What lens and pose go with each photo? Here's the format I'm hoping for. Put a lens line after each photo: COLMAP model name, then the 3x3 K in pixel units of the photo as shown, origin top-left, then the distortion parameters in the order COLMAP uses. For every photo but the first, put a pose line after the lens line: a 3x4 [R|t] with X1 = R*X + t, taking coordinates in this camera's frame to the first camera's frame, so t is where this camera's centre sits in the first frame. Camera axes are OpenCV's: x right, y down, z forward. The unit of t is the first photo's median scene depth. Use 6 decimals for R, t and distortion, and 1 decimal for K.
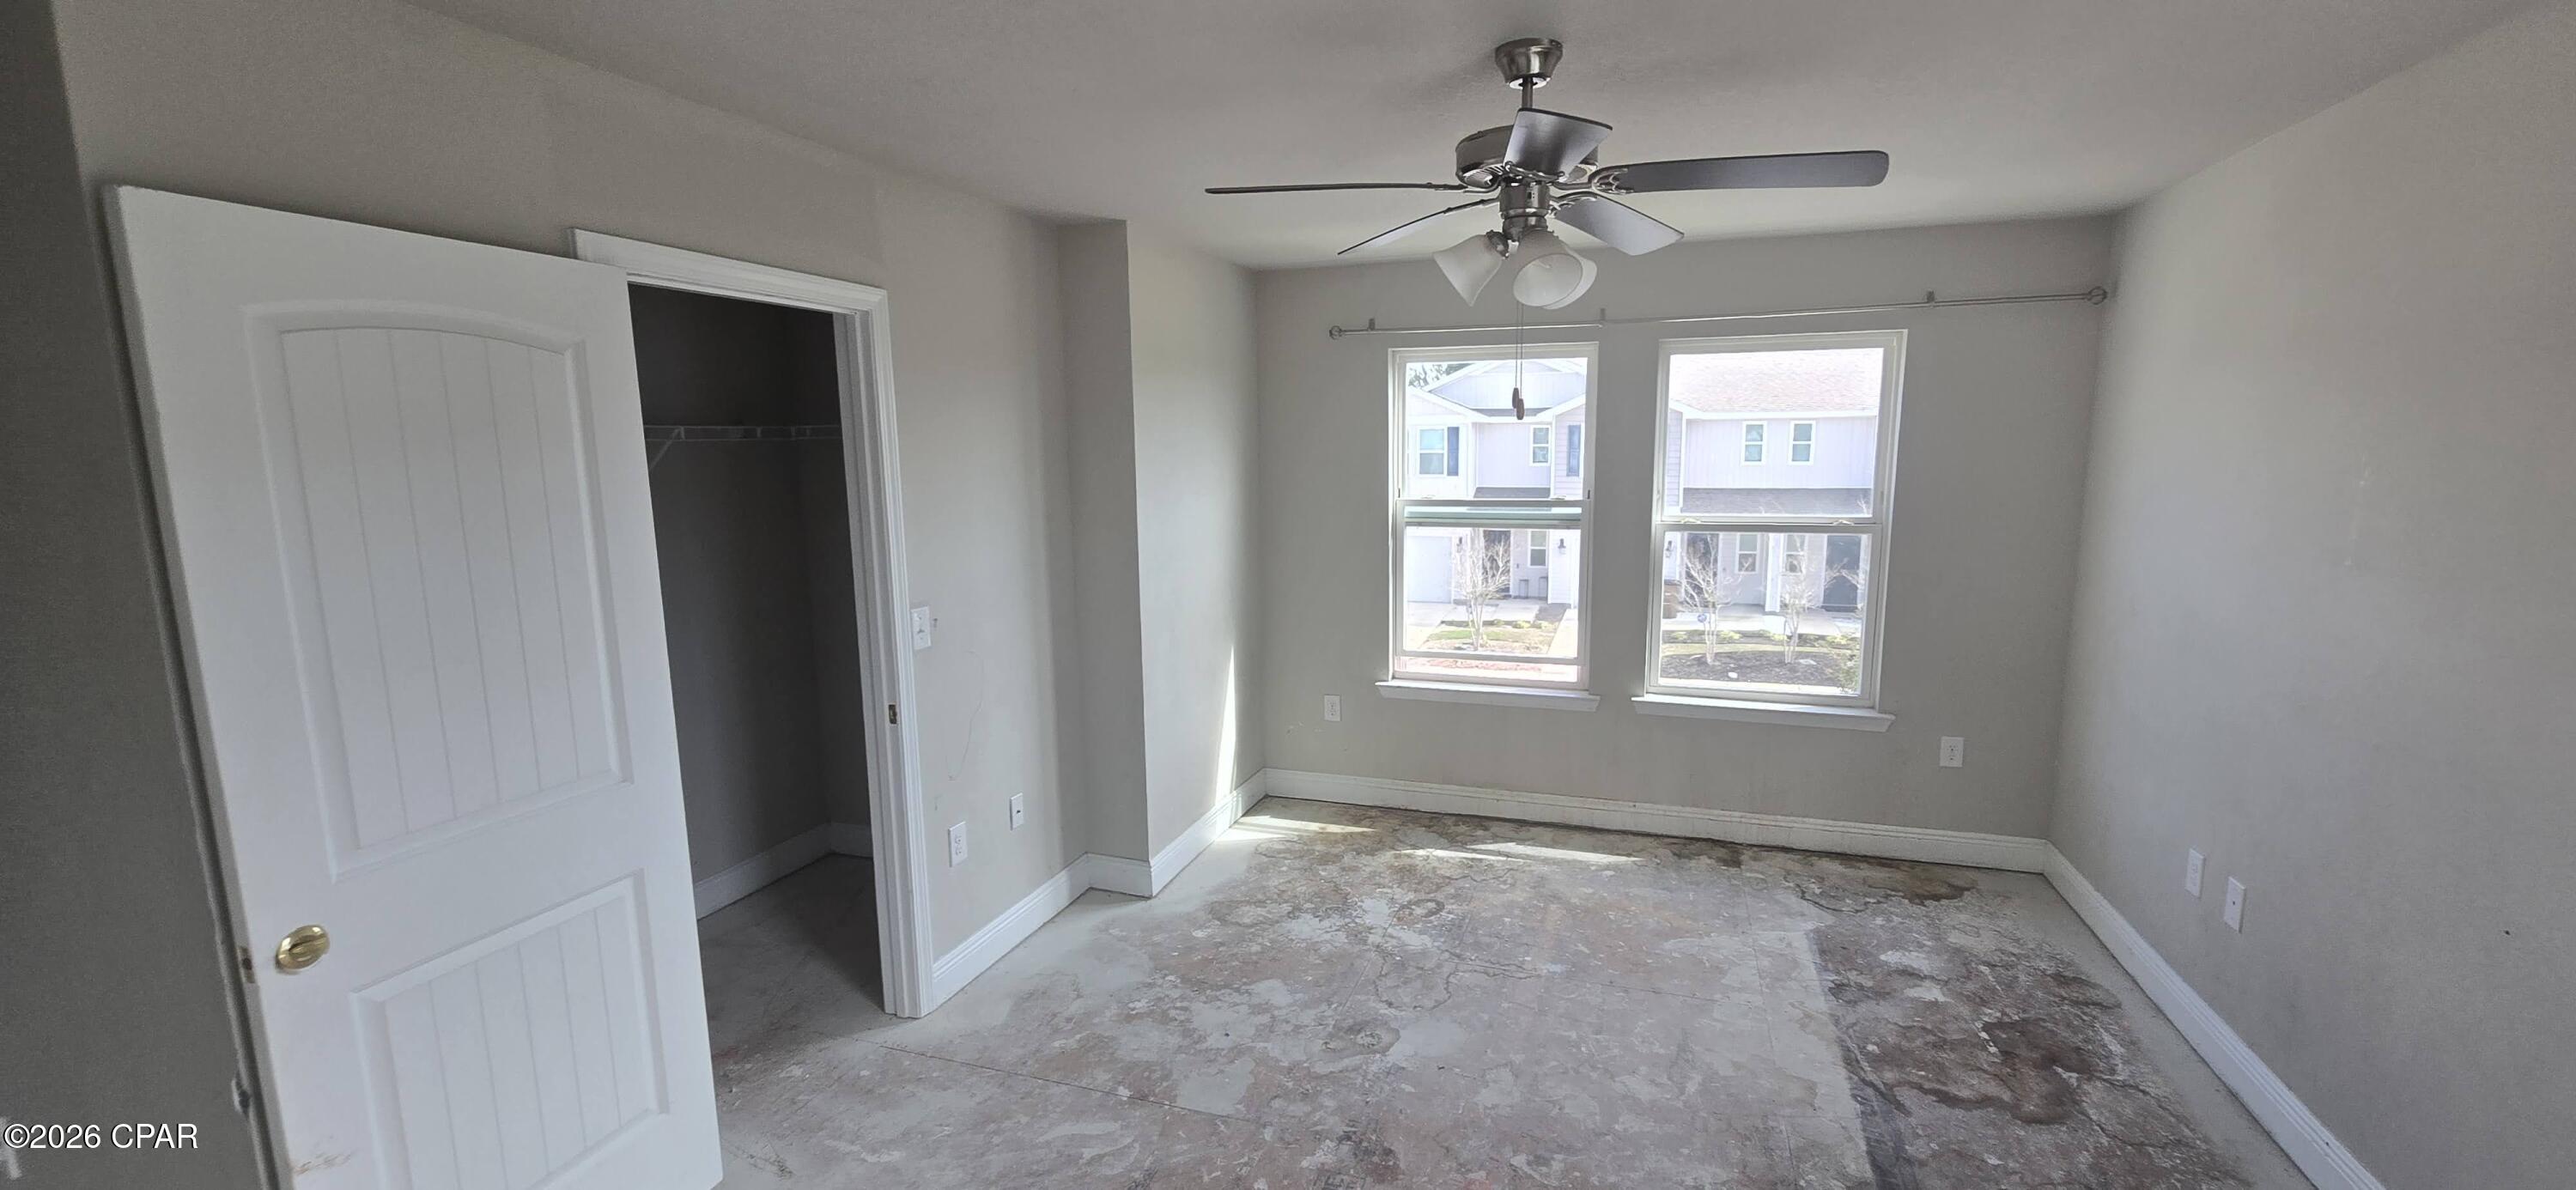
lens RADIAL K [[1055.9, 0, 1308.5], [0, 1055.9, 604.5], [0, 0, 1]] dist [0.000083, -0.000061]
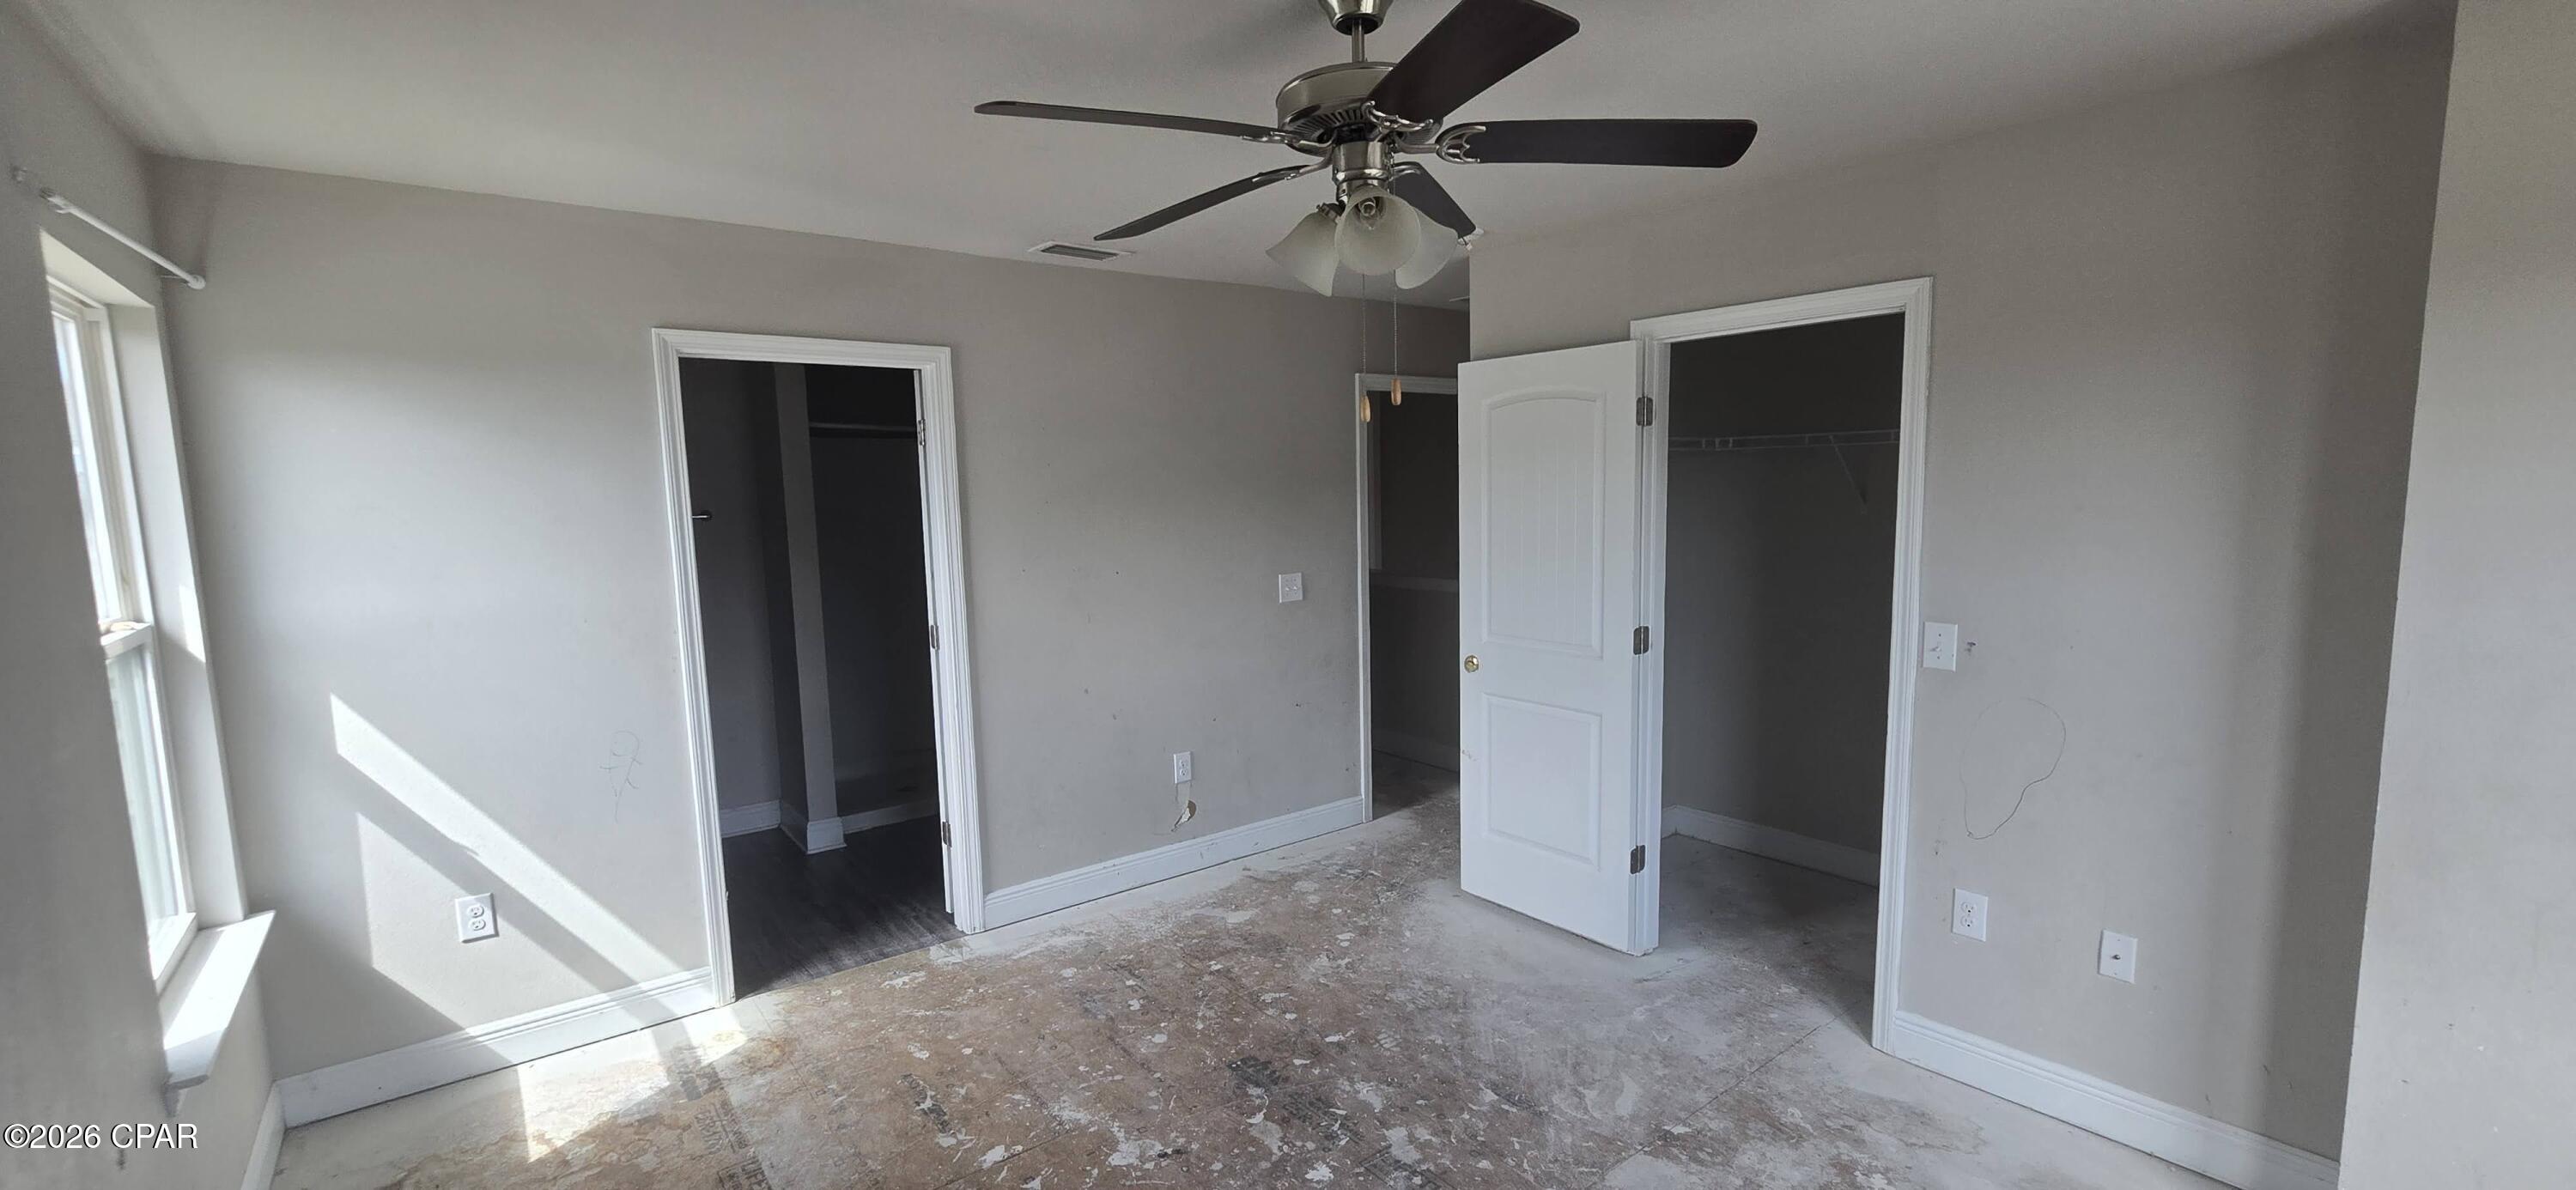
lens RADIAL K [[1055.9, 0, 1308.5], [0, 1055.9, 604.5], [0, 0, 1]] dist [0.000083, -0.000061]
pose [[-0.535280, 0.119911, -0.836120, 0.746530], [-0.103953, 0.972996, 0.206091, -0.158933], [0.838254, 0.197234, -0.508360, 1.121312]]
